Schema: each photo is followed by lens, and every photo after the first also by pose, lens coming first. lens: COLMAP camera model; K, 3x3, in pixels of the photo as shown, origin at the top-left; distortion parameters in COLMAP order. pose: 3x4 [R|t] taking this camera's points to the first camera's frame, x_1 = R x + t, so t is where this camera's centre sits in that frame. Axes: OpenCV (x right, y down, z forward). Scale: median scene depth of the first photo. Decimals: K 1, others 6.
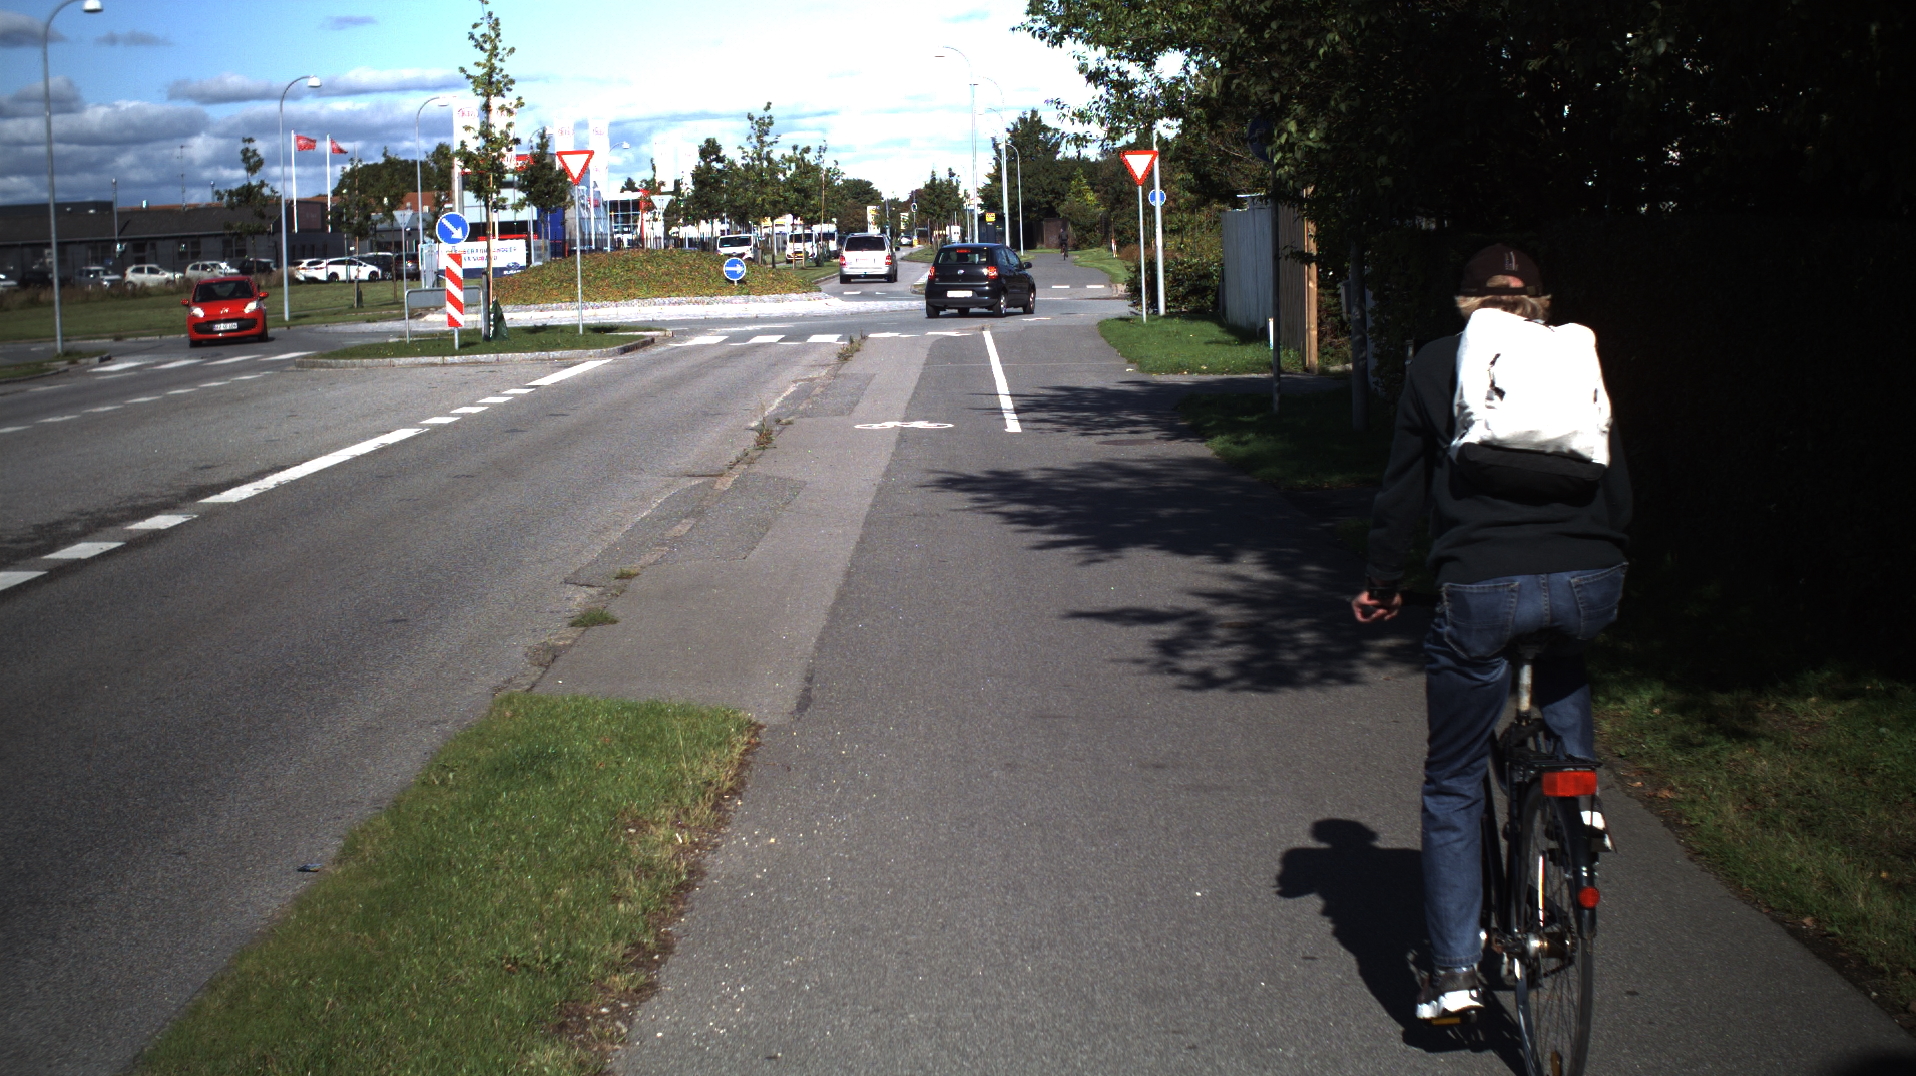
lens RADIAL K [[3381.6, 0, 961.6], [0, 3381.6, 537.7], [0, 0, 1]] dist [-0.243921, 0.000000]
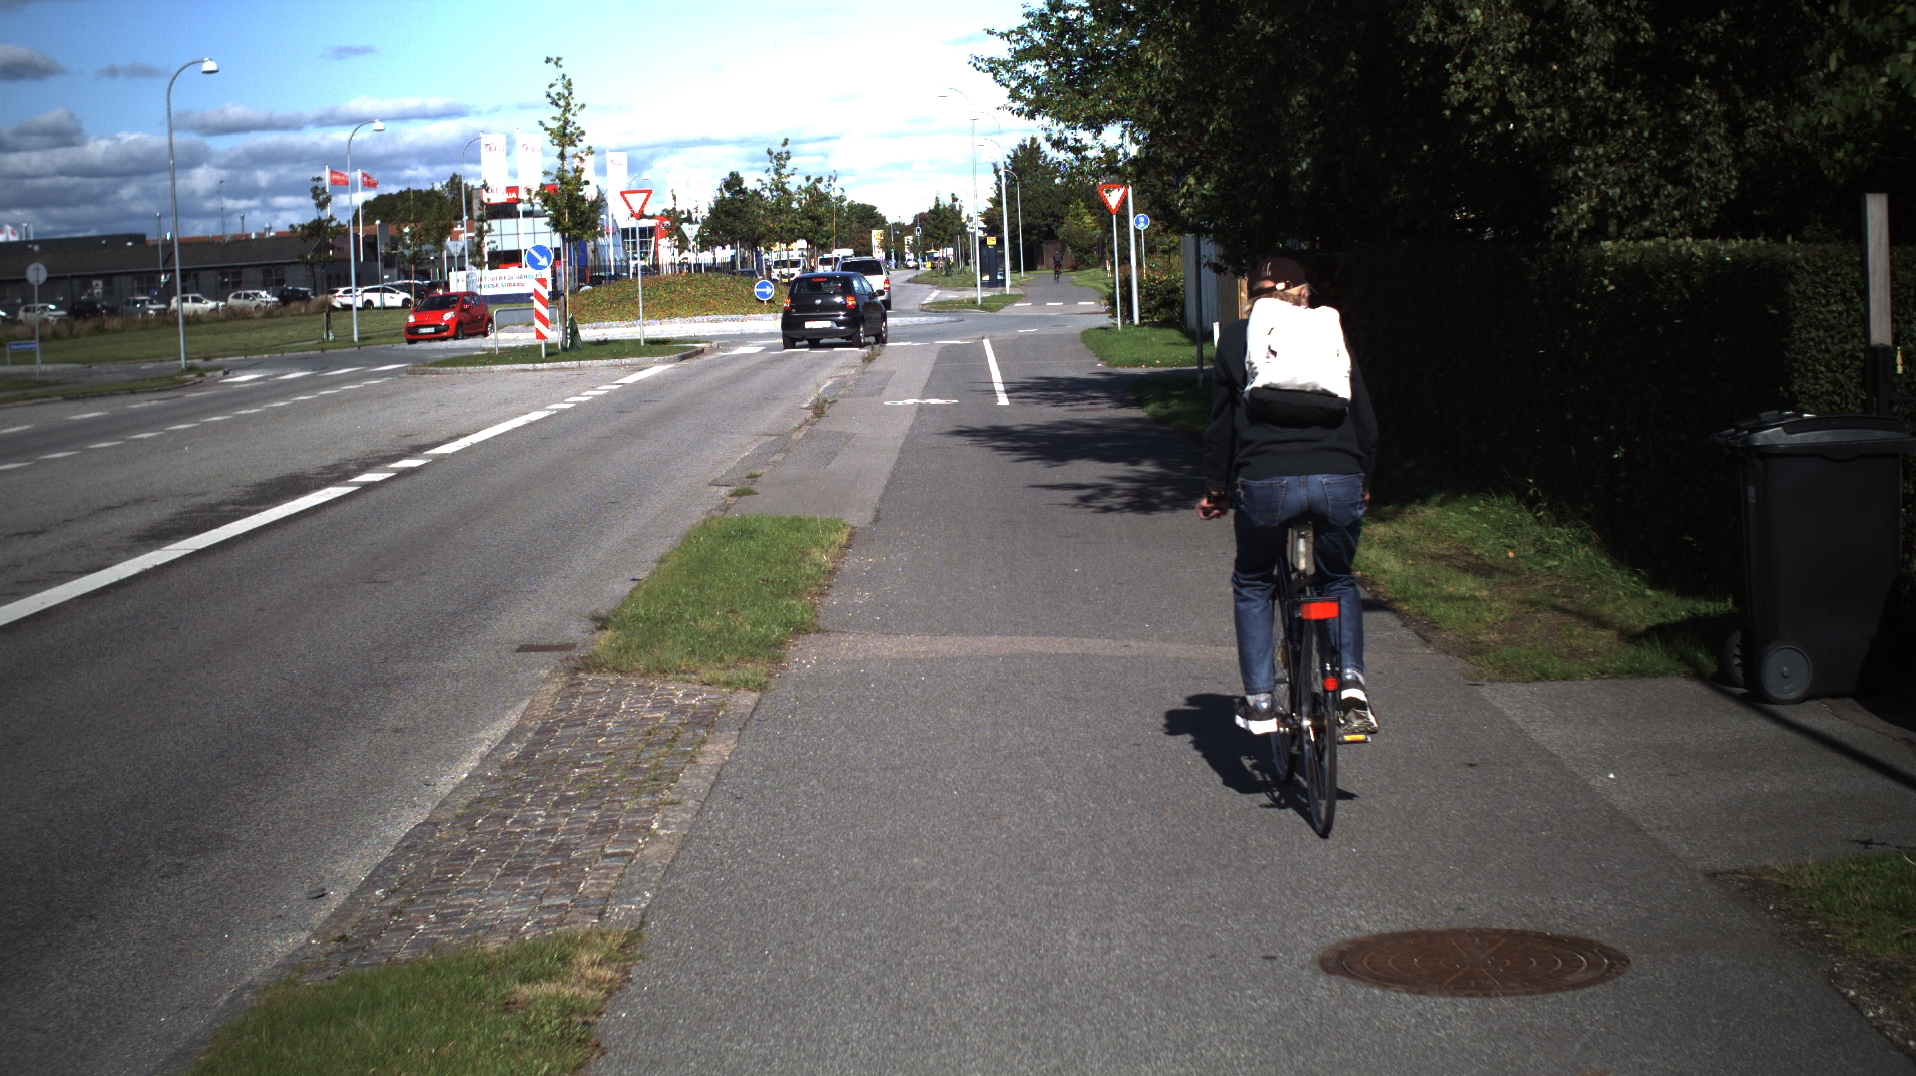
lens RADIAL K [[3381.6, 0, 956.0], [0, 3381.6, 548.8], [0, 0, 1]] dist [-0.243921, 0.000000]
pose [[0.999930, -0.011234, -0.003585, 0.000470], [0.011221, 0.999931, -0.003418, 0.017763], [0.003623, 0.003378, 0.999988, -0.200685]]
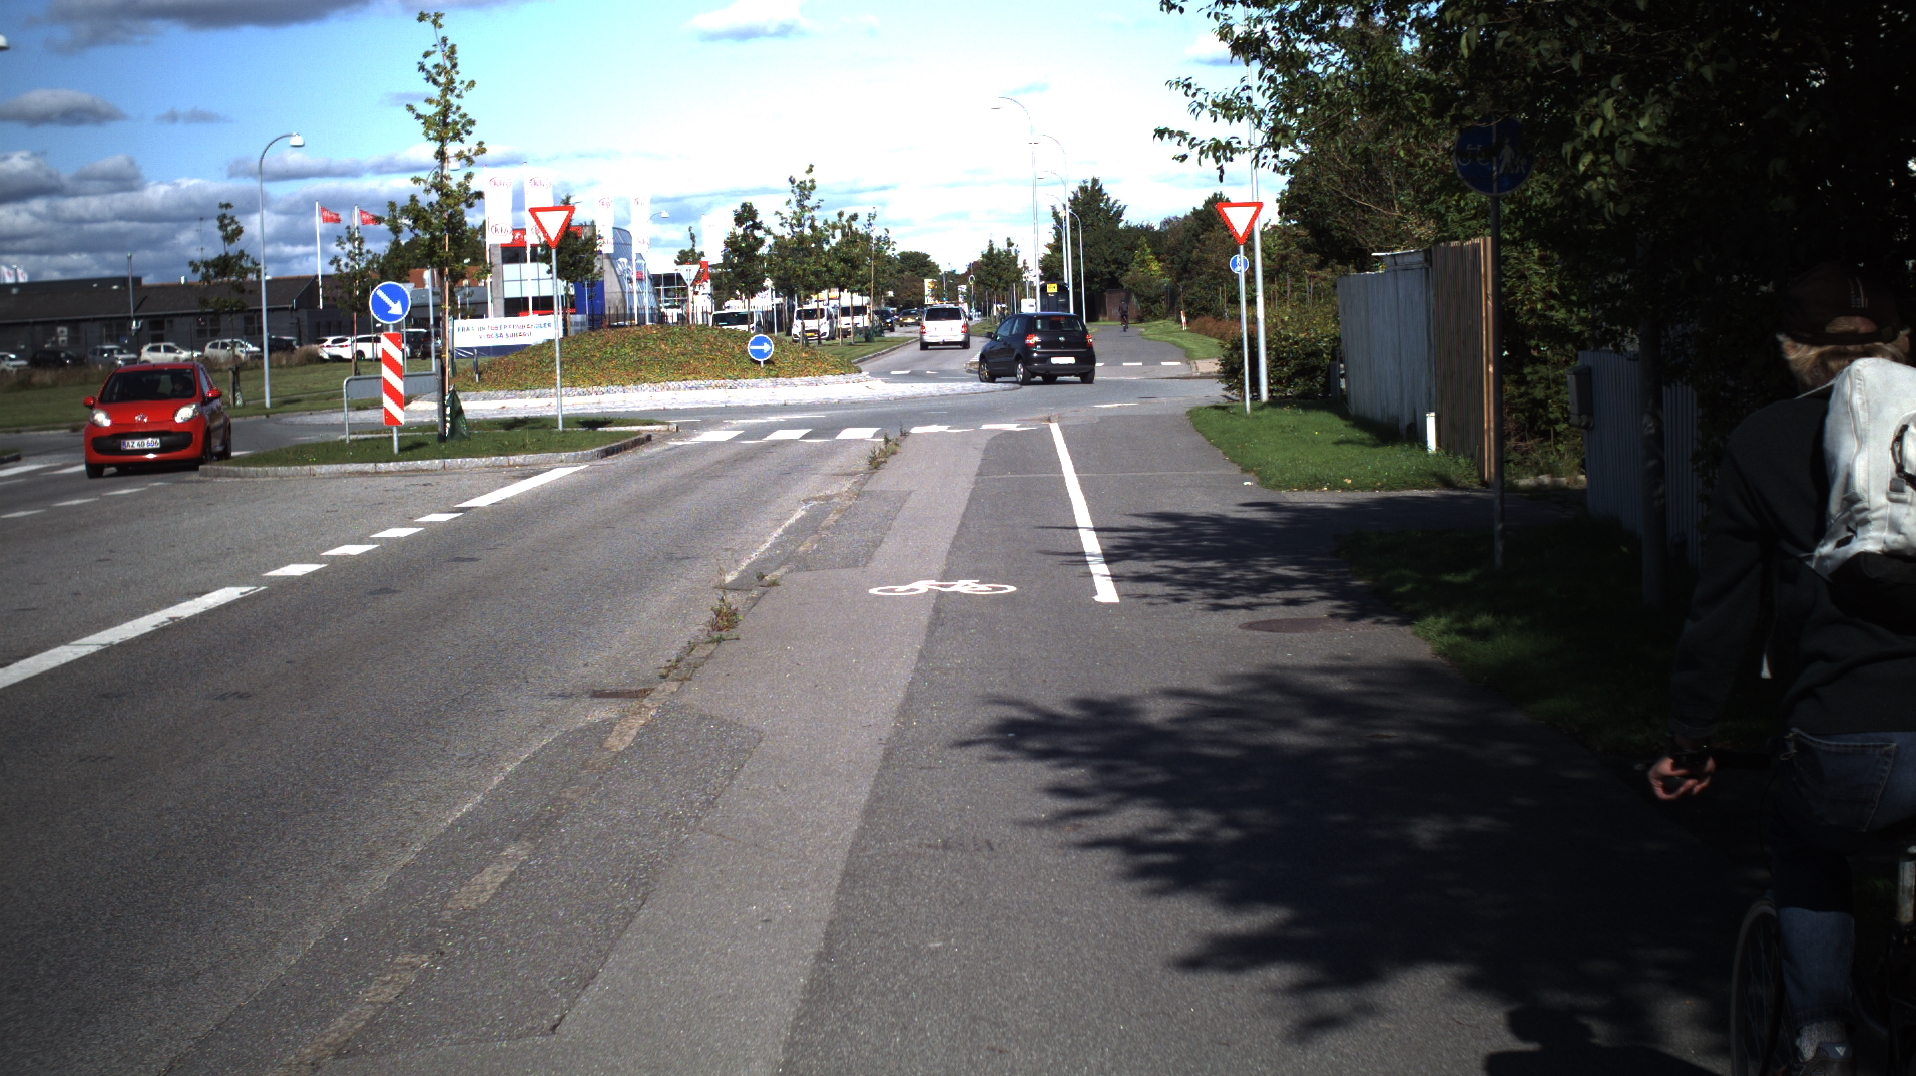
lens RADIAL K [[3381.6, 0, 967.2], [0, 3381.6, 519.4], [0, 0, 1]] dist [-0.243921, 0.000000]
pose [[0.999852, -0.006117, -0.016087, -0.000761], [0.005681, 0.999619, -0.027004, -0.017631], [0.016246, 0.026909, 0.999506, 0.200264]]
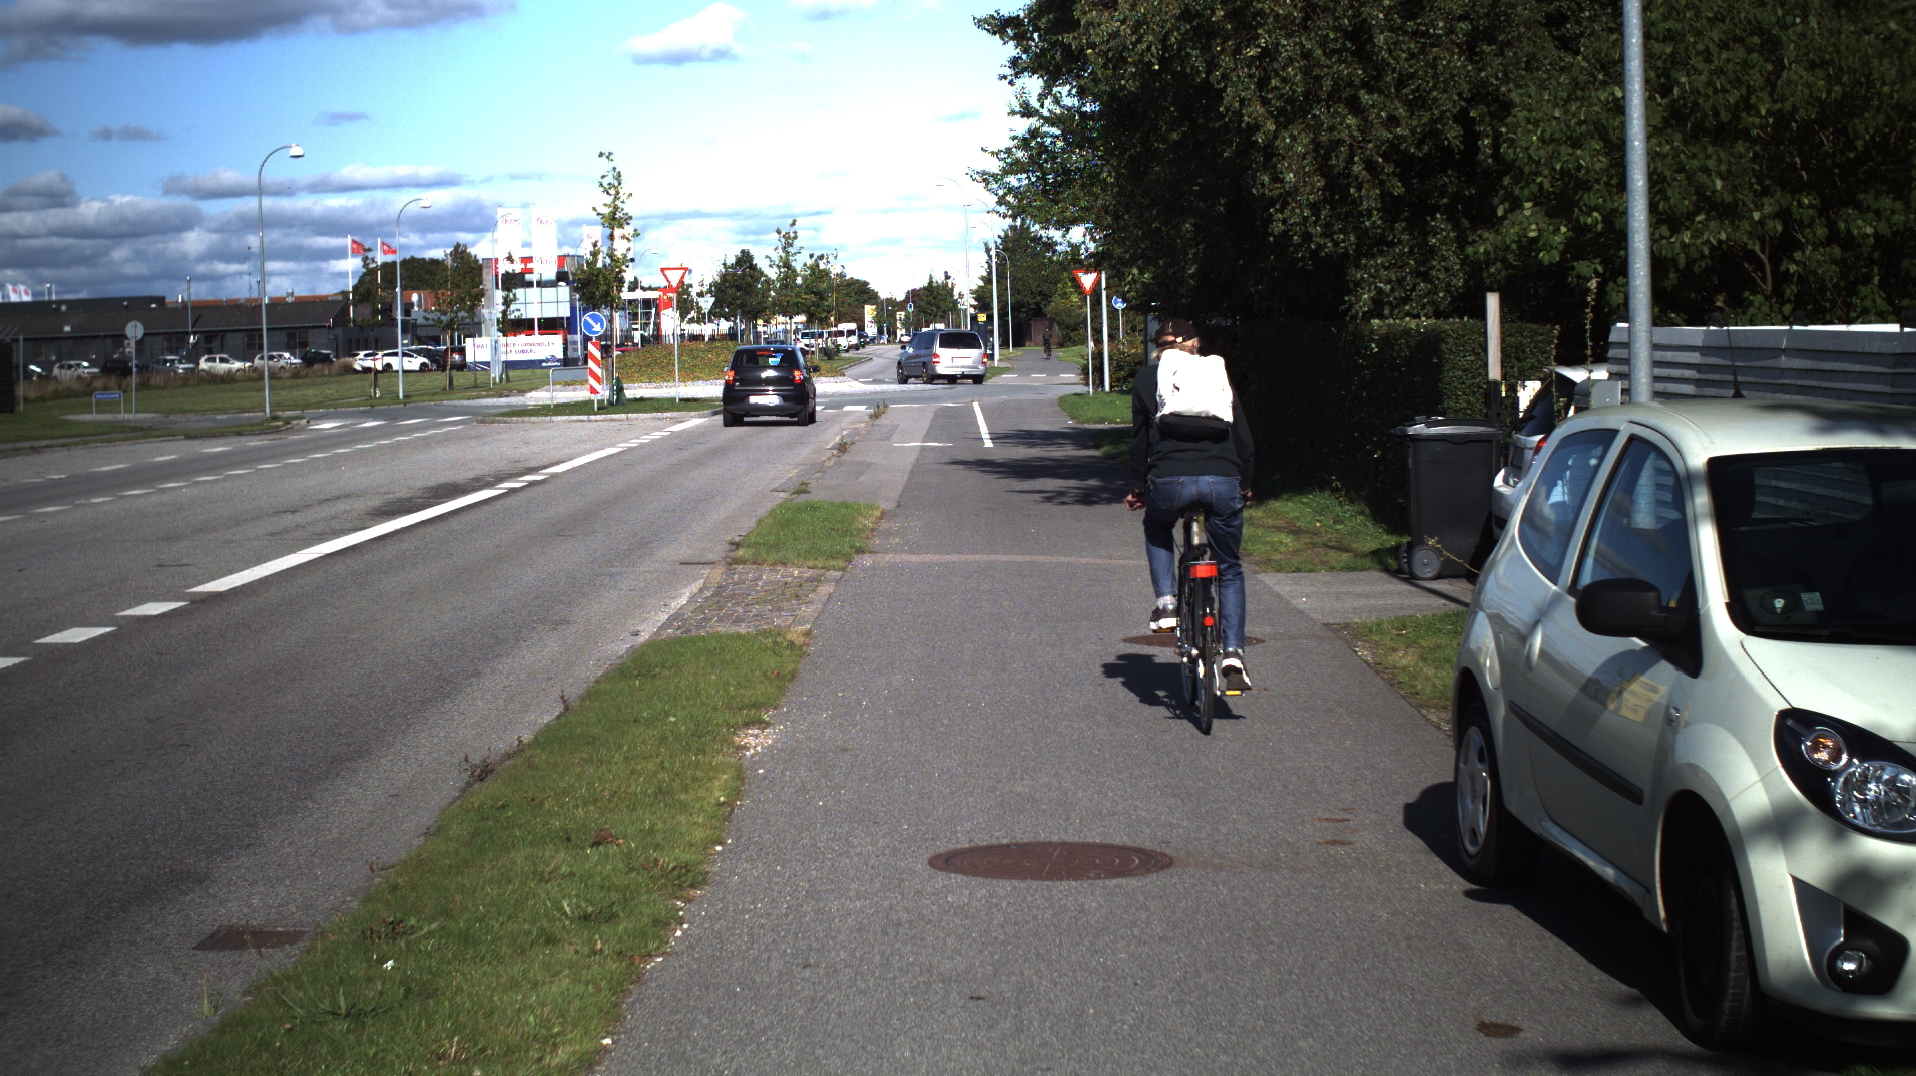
lens RADIAL K [[3381.6, 0, 947.1], [0, 3381.6, 537.4], [0, 0, 1]] dist [-0.243921, 0.000000]
pose [[0.999987, 0.004591, -0.002059, -0.000944], [-0.004650, 0.999558, -0.029369, 0.037273], [0.001923, 0.029378, 0.999567, -0.400558]]
